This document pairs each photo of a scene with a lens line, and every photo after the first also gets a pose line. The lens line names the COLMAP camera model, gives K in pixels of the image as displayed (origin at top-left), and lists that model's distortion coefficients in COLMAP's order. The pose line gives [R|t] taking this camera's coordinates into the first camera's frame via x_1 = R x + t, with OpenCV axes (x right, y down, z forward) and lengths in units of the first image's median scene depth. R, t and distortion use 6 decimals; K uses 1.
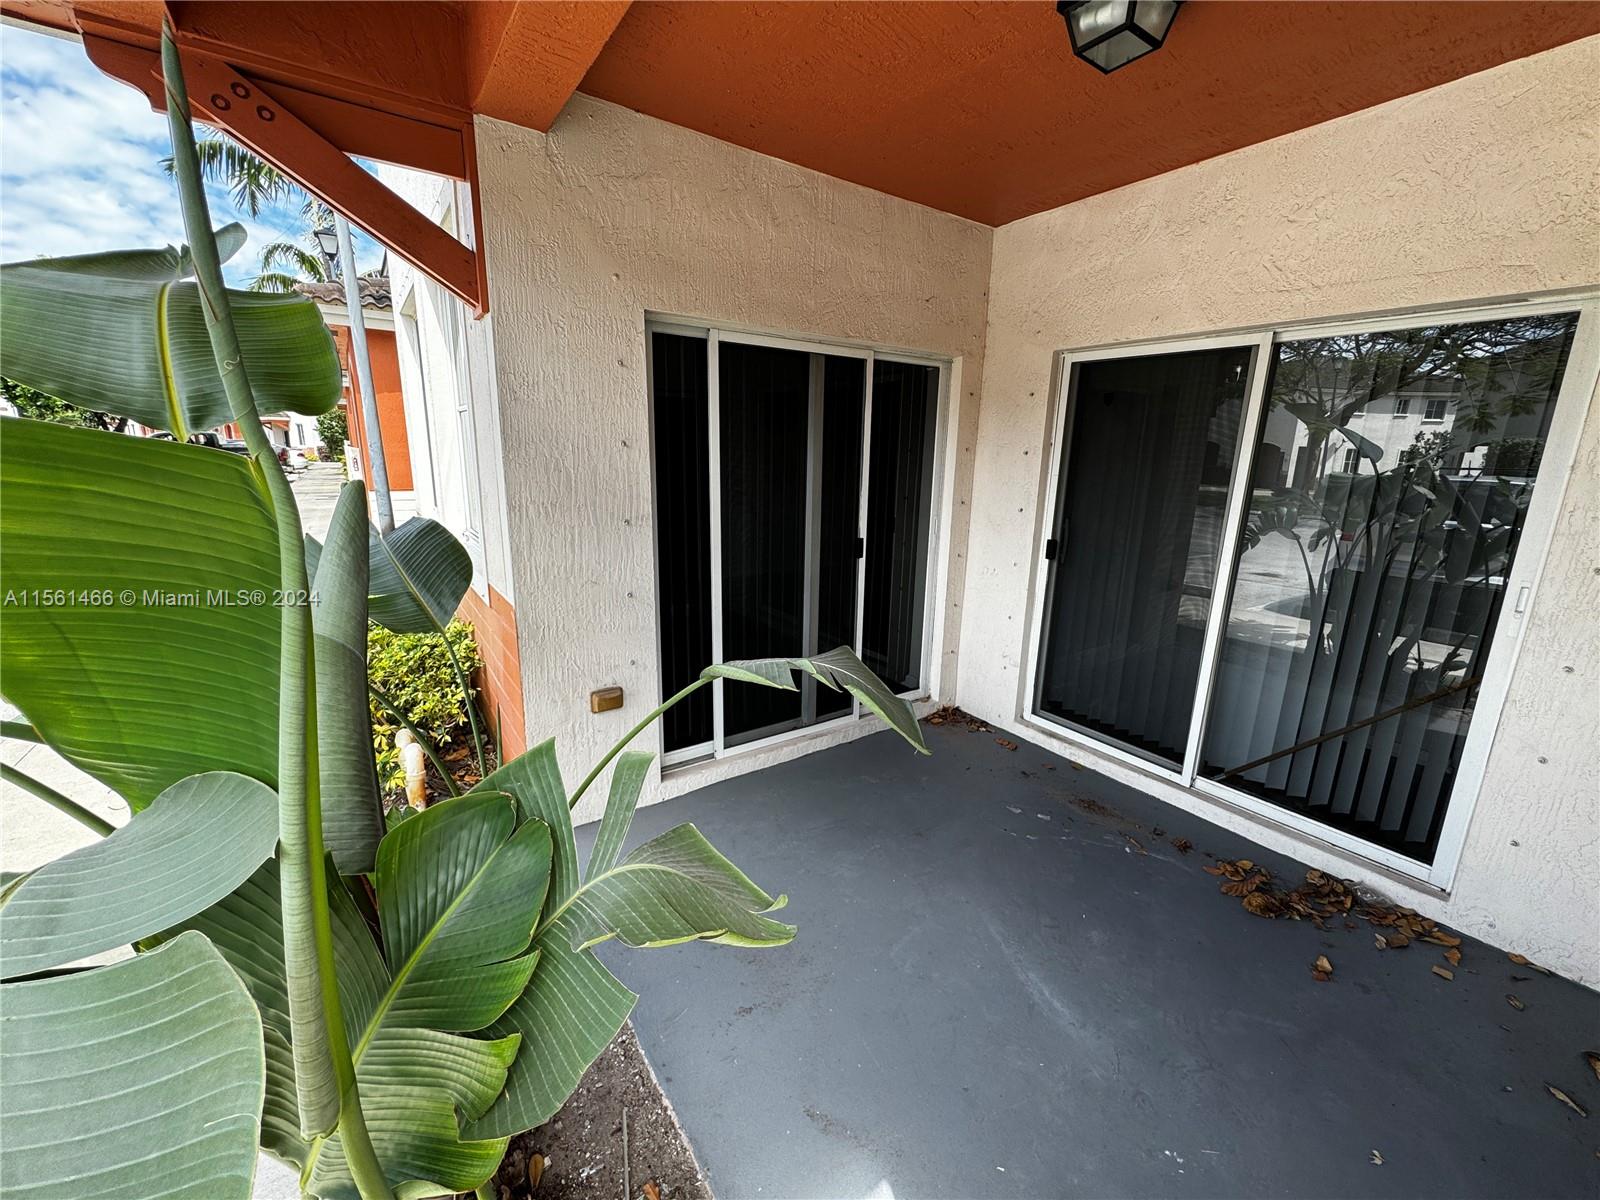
lens RADIAL K [[640.4, 0, 802.7], [0, 640.4, 598.0], [0, 0, 1]] dist [-0.001165, -0.000288]
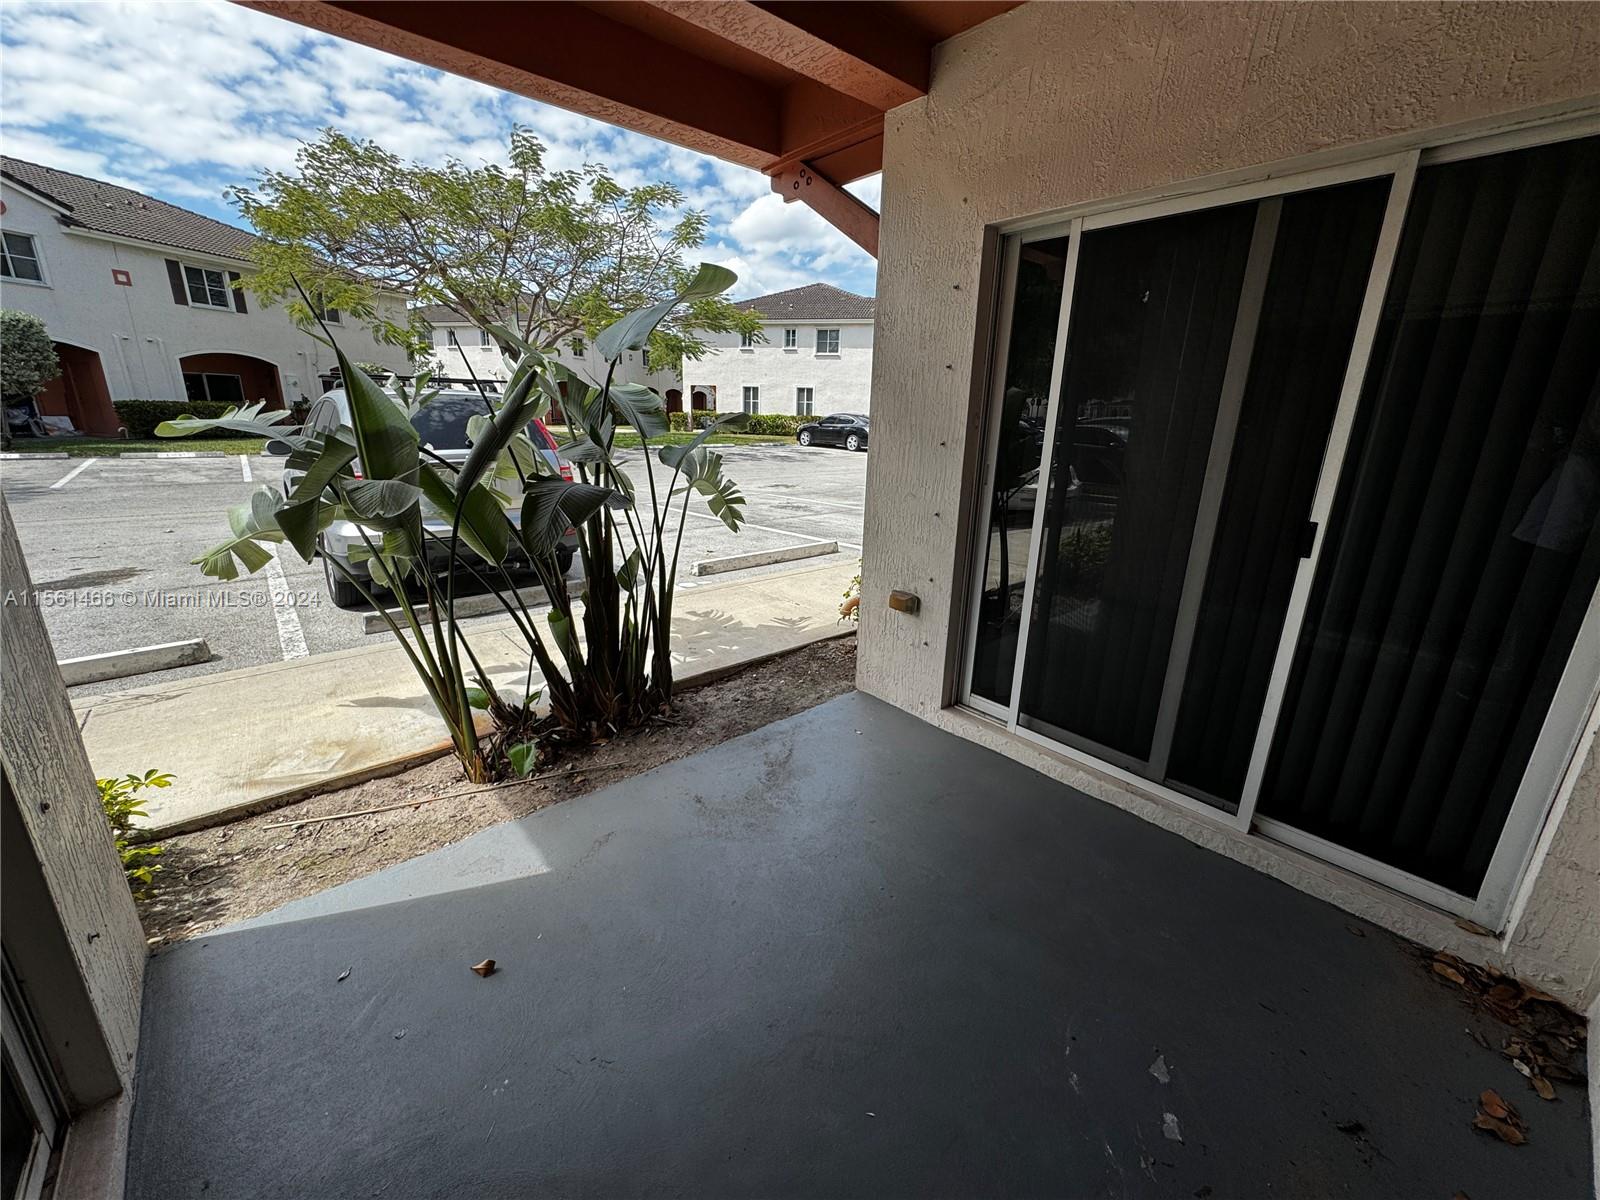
lens RADIAL K [[640.4, 0, 802.7], [0, 640.4, 598.0], [0, 0, 1]] dist [-0.001165, -0.000288]
pose [[0.105644, 0.260117, -0.959780, 0.718338], [-0.252485, 0.940568, 0.227119, -0.056366], [0.961816, 0.218337, 0.165042, 0.608542]]
